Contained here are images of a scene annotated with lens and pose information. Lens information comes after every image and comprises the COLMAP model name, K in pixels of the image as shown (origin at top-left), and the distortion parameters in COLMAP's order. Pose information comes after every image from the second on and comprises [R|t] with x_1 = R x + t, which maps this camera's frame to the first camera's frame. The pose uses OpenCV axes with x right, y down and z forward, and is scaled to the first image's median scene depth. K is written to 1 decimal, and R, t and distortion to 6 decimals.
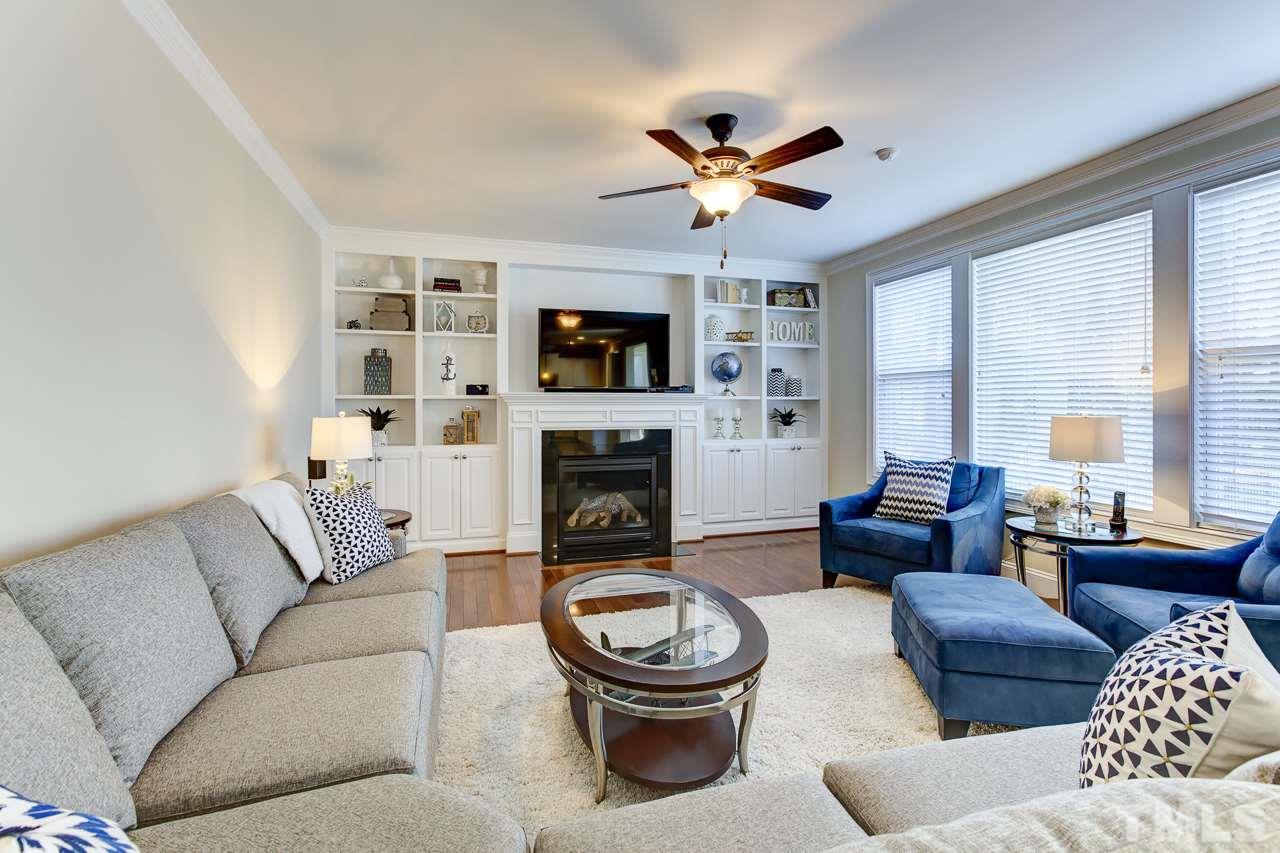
lens RADIAL K [[574.8, 0, 638.8], [0, 574.8, 409.0], [0, 0, 1]] dist [0.000547, 0.000223]
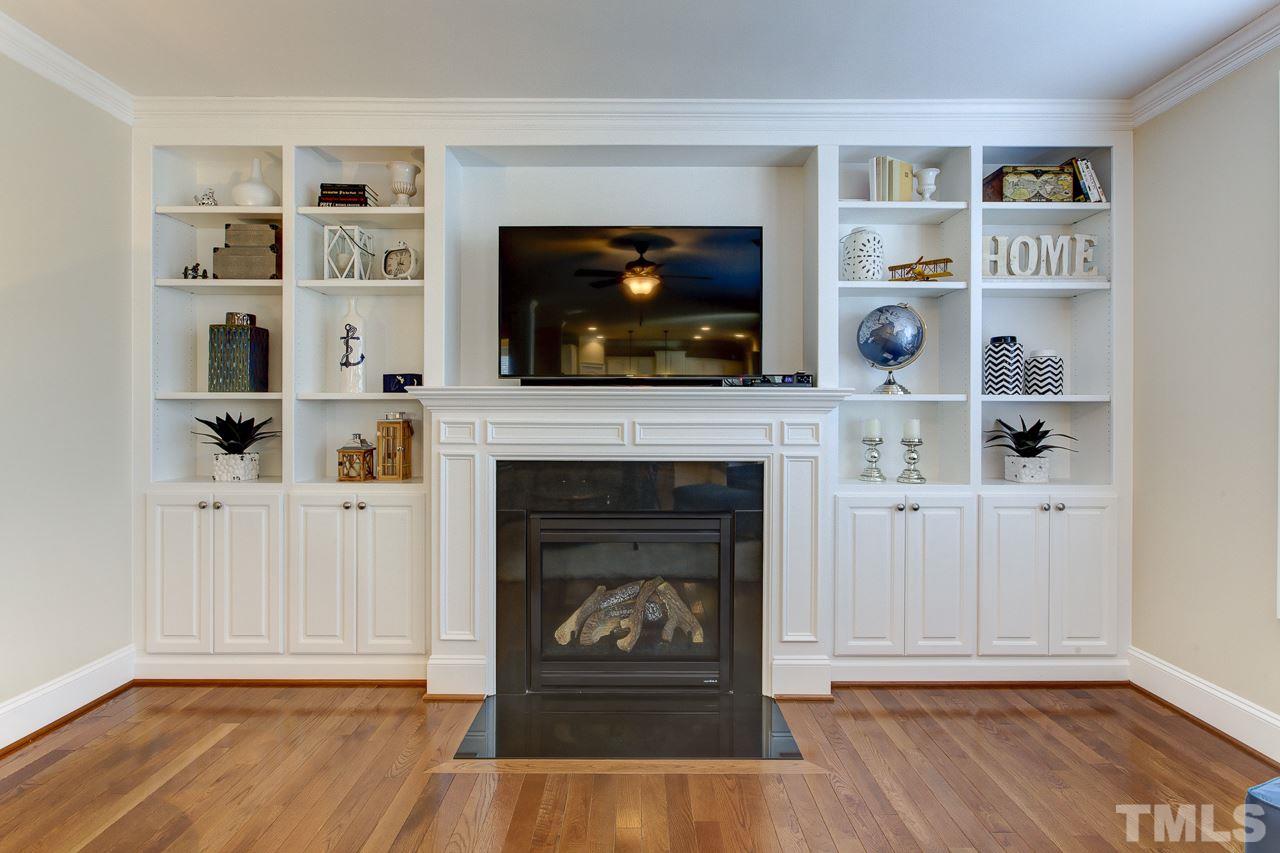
lens RADIAL K [[572.5, 0, 640.7], [0, 572.5, 417.4], [0, 0, 1]] dist [0.001285, 0.000468]
pose [[0.959410, 0.005652, -0.281959, 0.090837], [-0.005665, 0.999984, 0.000770, -0.001942], [0.281959, 0.000858, 0.959426, 0.492147]]
